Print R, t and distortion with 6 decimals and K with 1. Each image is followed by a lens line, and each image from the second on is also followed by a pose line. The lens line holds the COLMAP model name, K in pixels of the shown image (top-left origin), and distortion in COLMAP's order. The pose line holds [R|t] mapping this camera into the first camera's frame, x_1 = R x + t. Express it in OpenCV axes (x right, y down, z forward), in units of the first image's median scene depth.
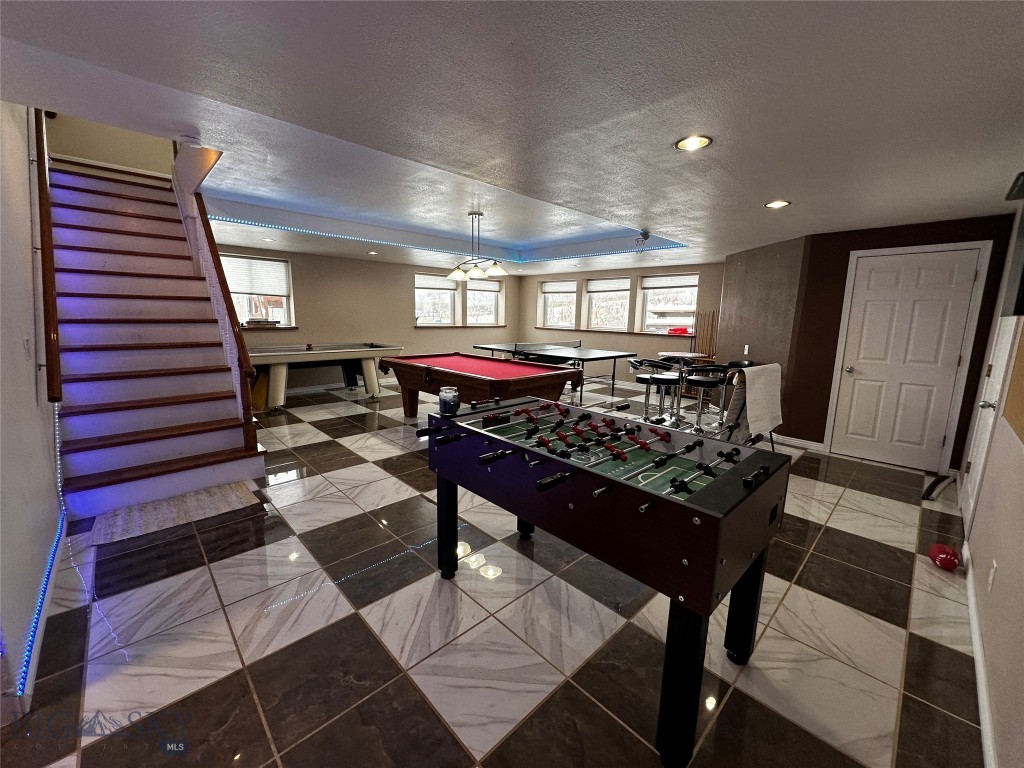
lens RADIAL K [[407.3, 0, 510.1], [0, 407.3, 384.6], [0, 0, 1]] dist [0.000360, -0.000011]
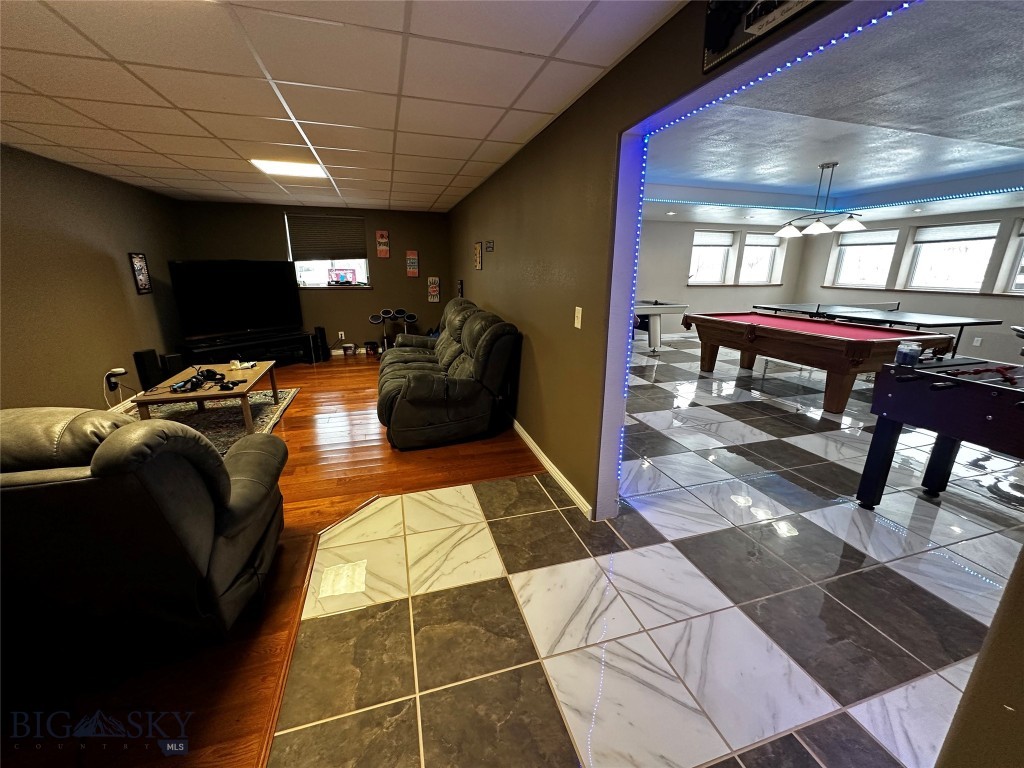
lens RADIAL K [[407.3, 0, 511.4], [0, 407.3, 381.8], [0, 0, 1]] dist [0.000360, -0.000011]
pose [[0.890768, 0.109310, -0.441116, -0.150720], [-0.067858, 0.991752, 0.108730, 0.016410], [0.449363, -0.066920, 0.890839, -0.117191]]
